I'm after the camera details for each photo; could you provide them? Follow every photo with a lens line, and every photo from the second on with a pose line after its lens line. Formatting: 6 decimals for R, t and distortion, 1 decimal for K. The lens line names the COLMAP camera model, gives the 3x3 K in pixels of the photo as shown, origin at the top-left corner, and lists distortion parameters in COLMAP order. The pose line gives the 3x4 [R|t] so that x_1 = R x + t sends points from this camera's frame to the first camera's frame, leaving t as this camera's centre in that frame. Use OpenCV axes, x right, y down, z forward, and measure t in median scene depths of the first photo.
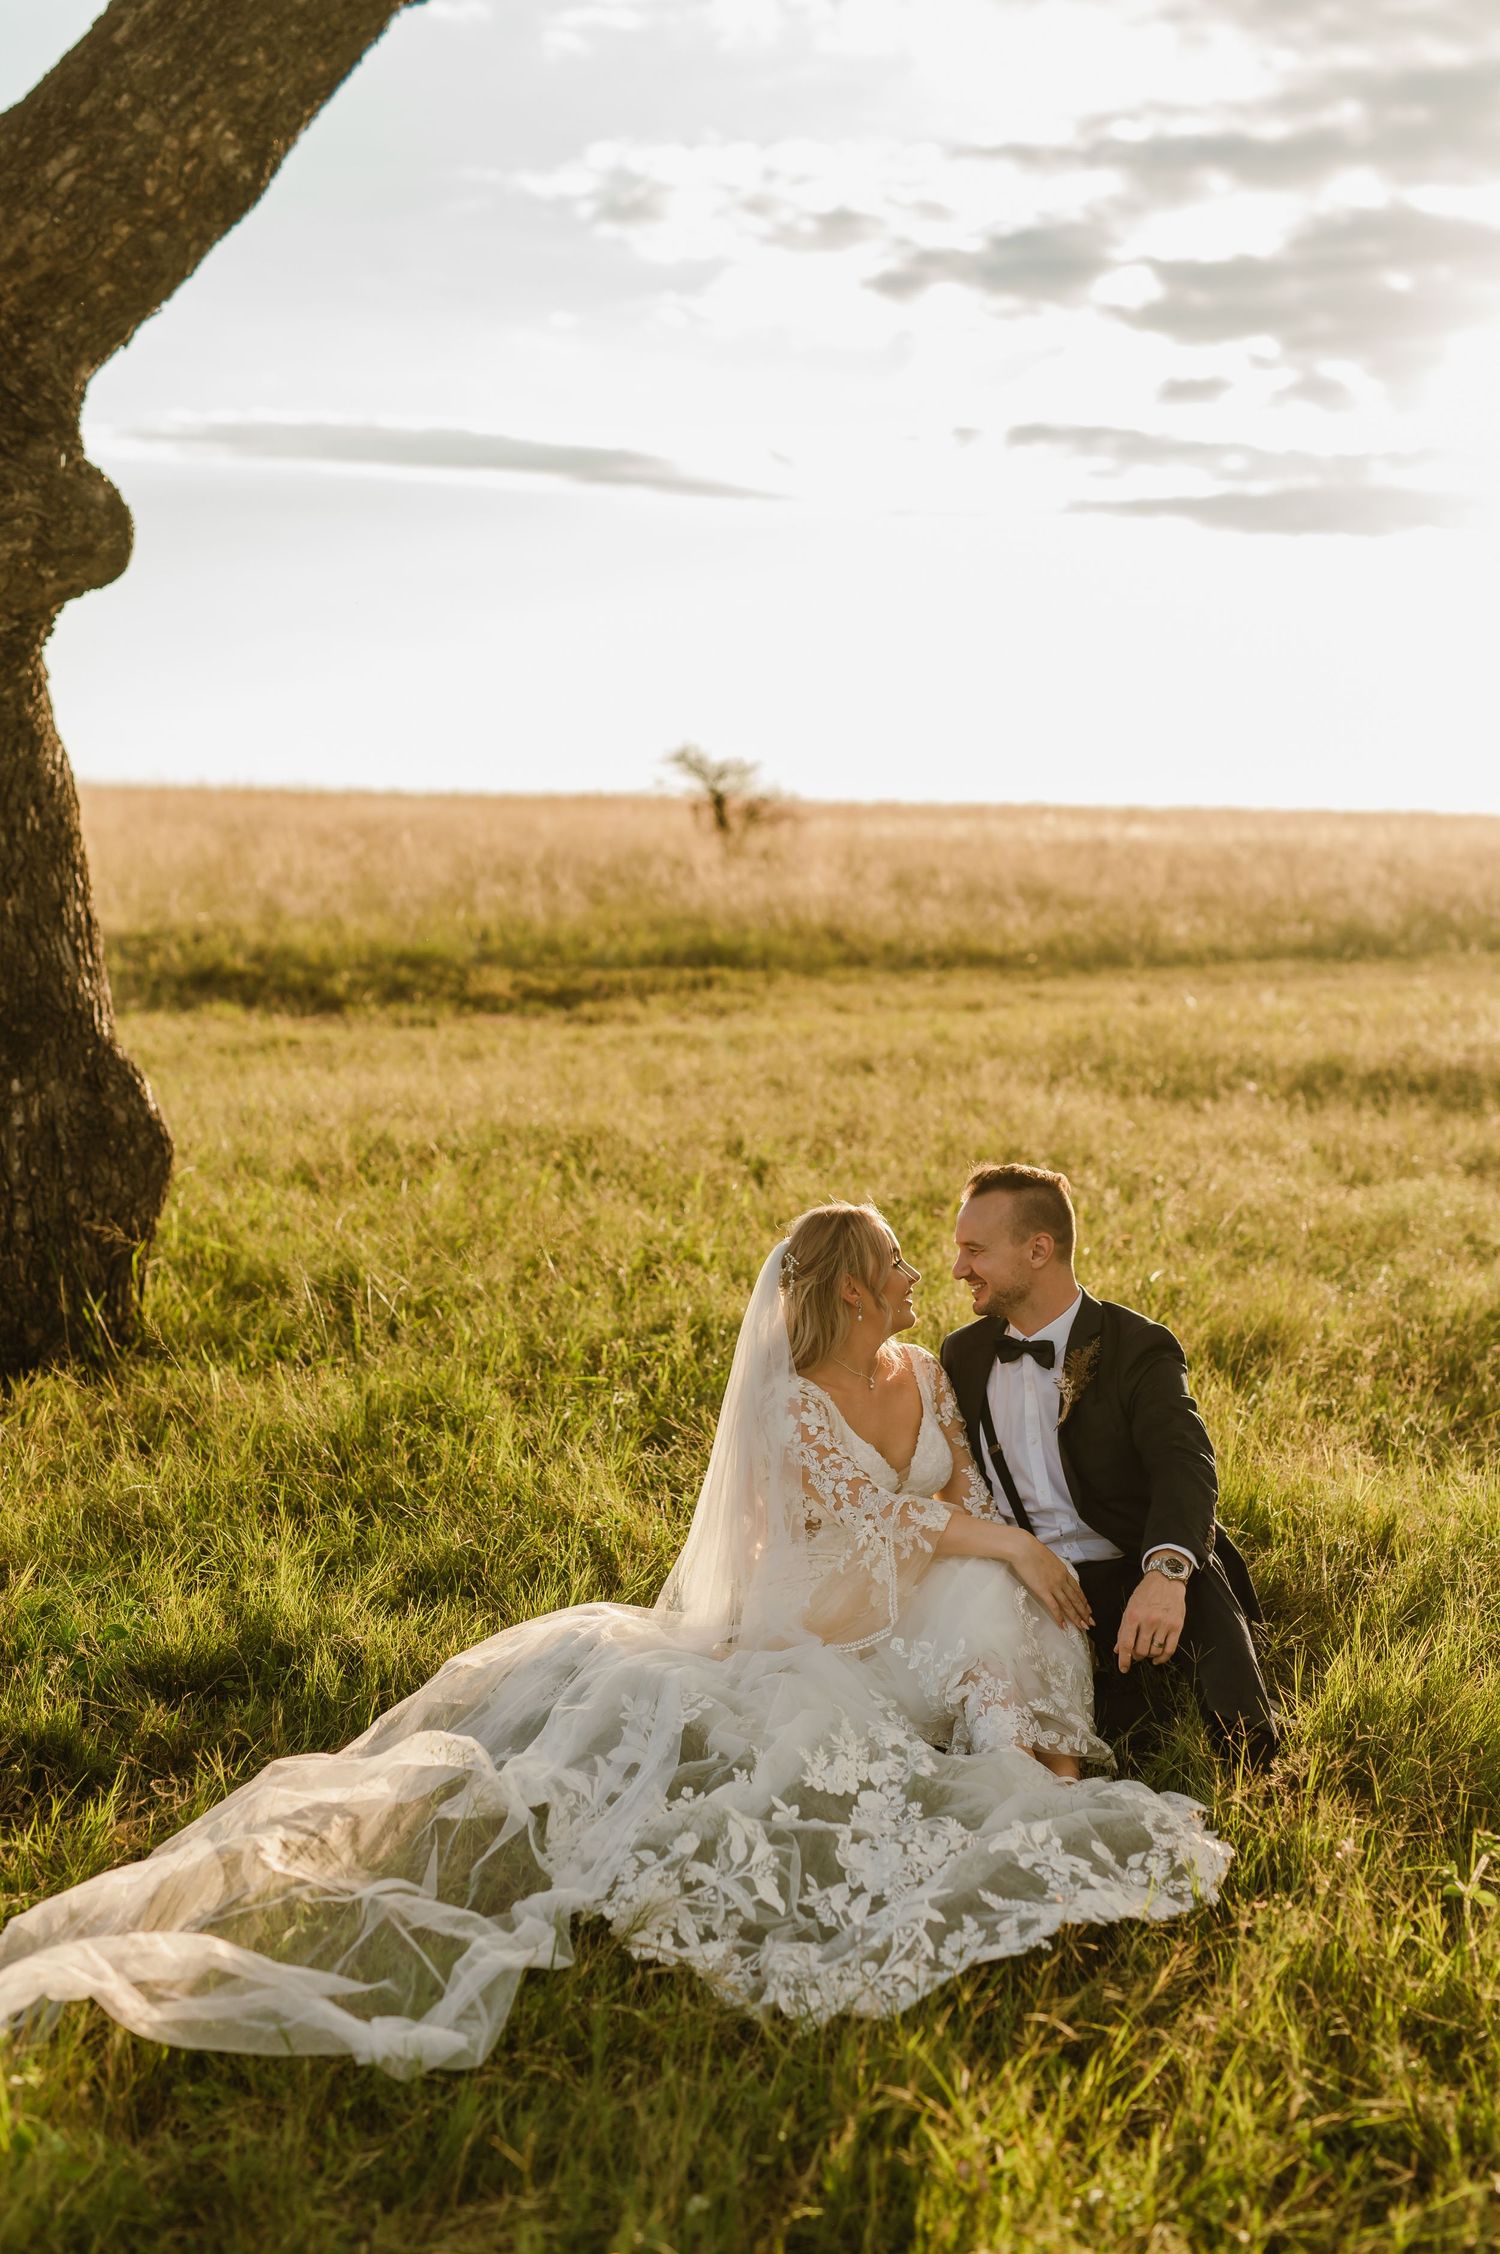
lens RADIAL K [[3424.2, 0, 744.2], [0, 3424.2, 1136.9], [0, 0, 1]] dist [0.214723, 0.000000]
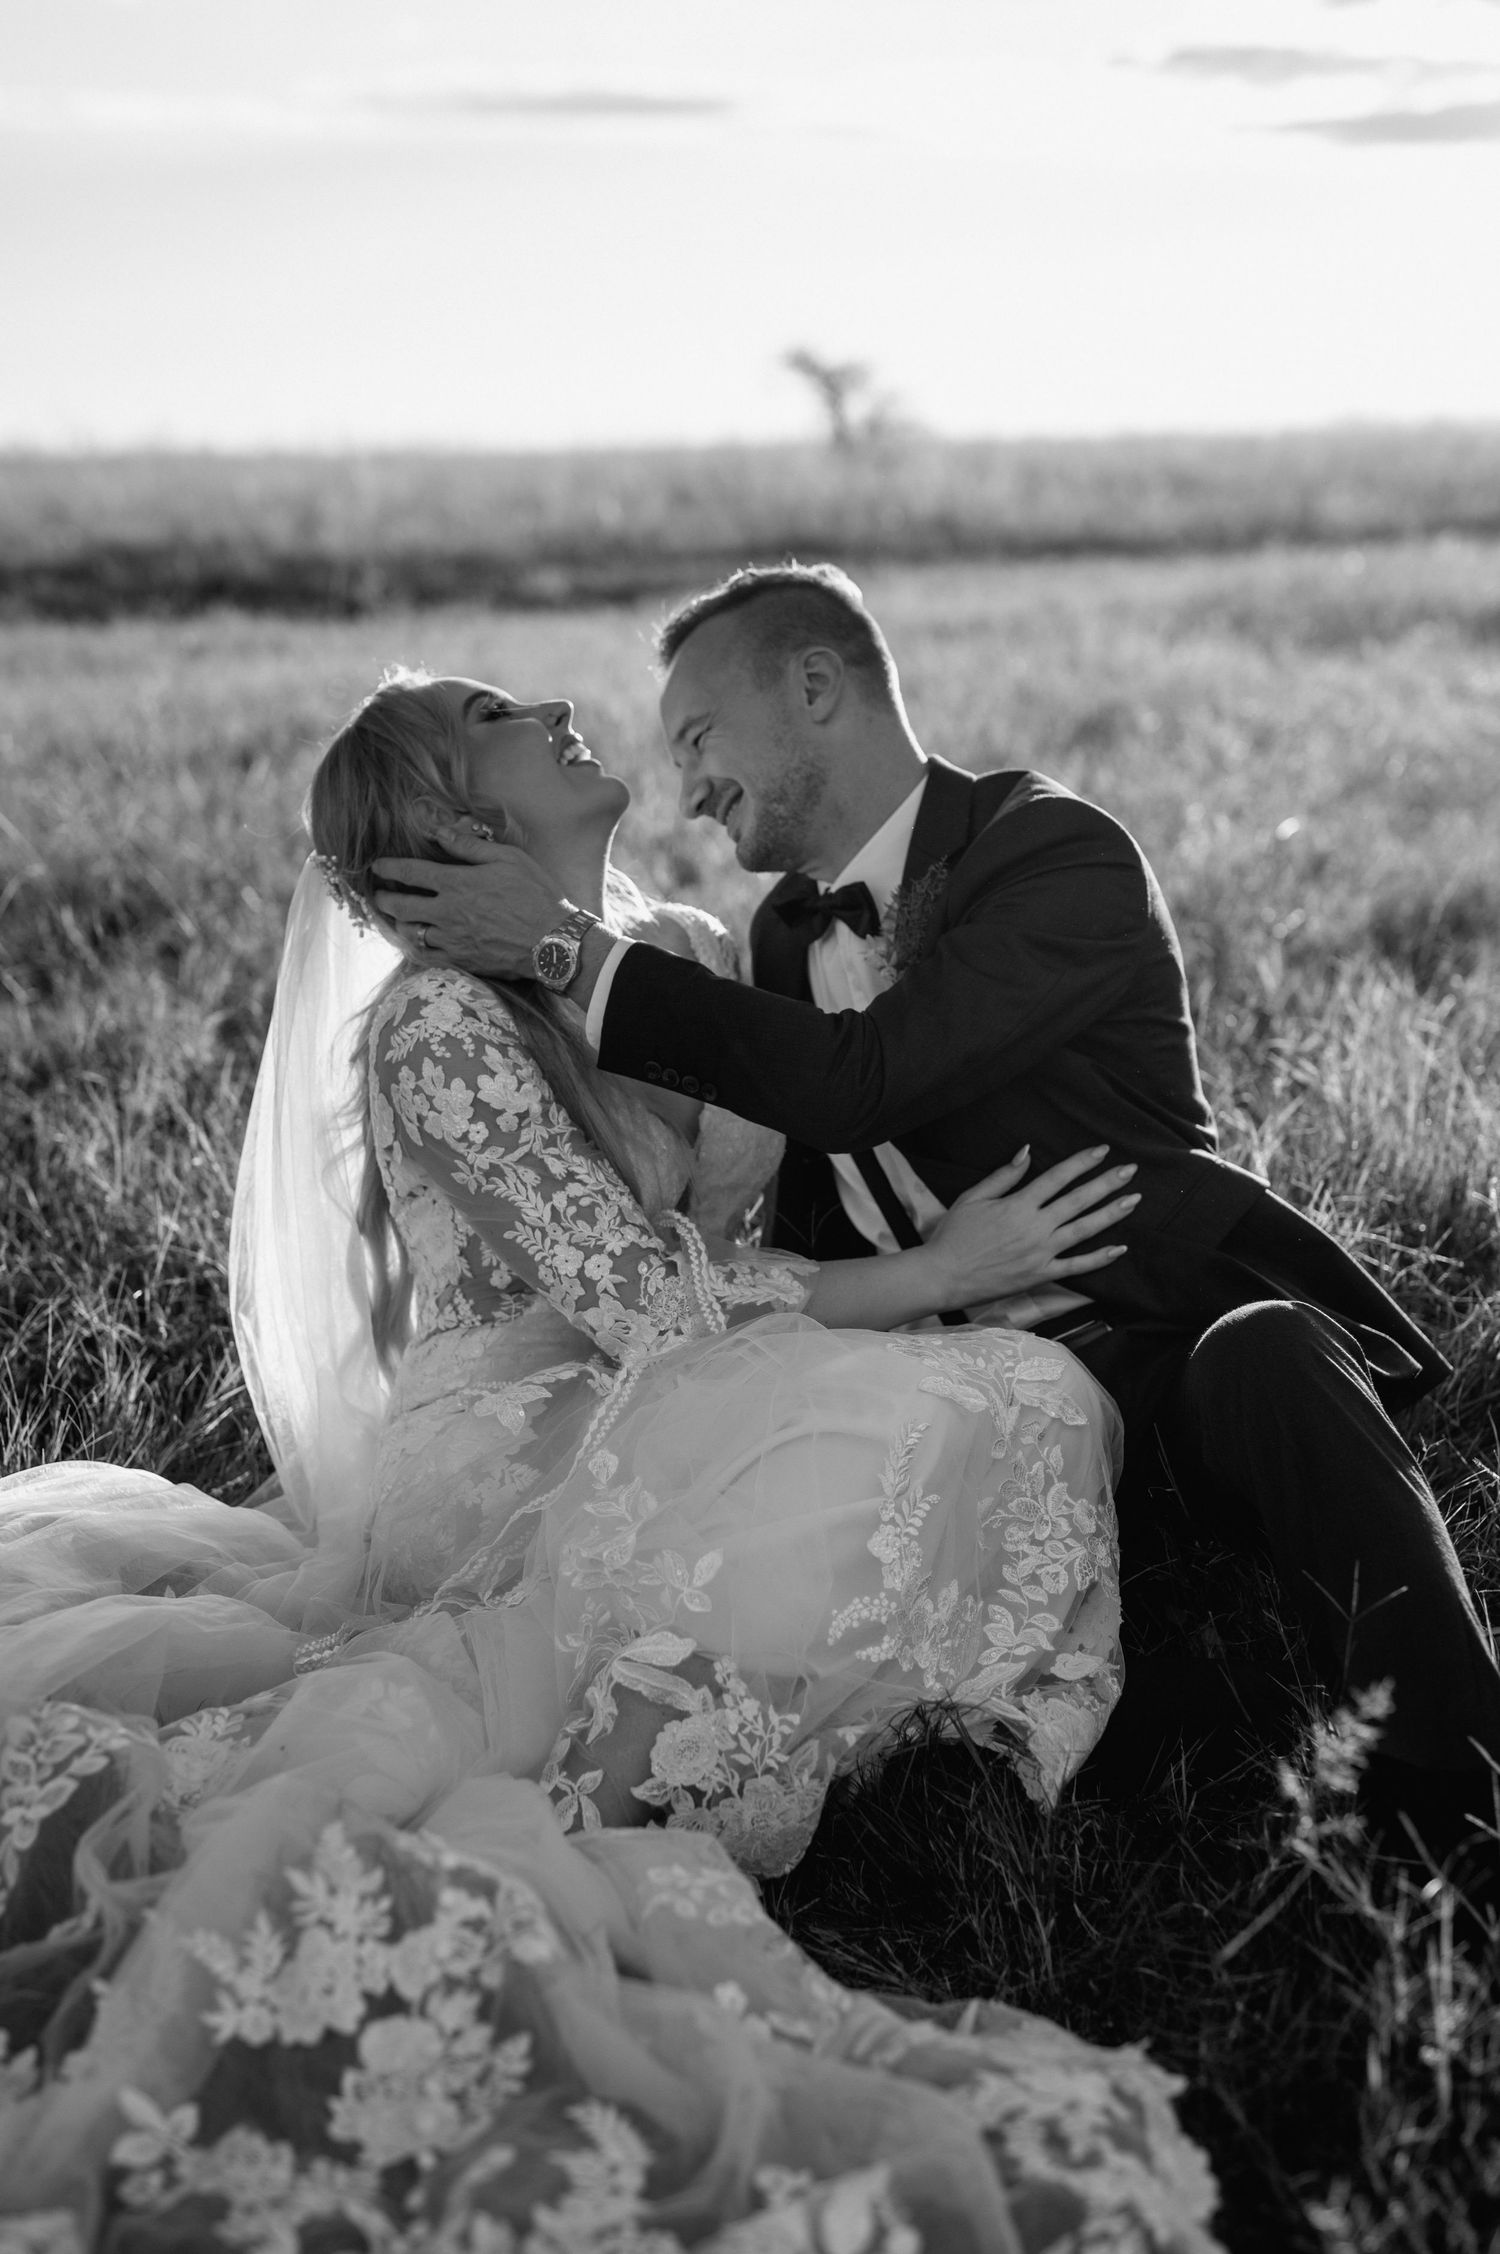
lens RADIAL K [[3424.2, 0, 757.6], [0, 3424.2, 1127.4], [0, 0, 1]] dist [0.214723, 0.000000]
pose [[0.998455, -0.031211, -0.045977, 0.041029], [0.035446, 0.994904, 0.094388, 0.029395], [0.042797, -0.095872, 0.994473, 0.289667]]
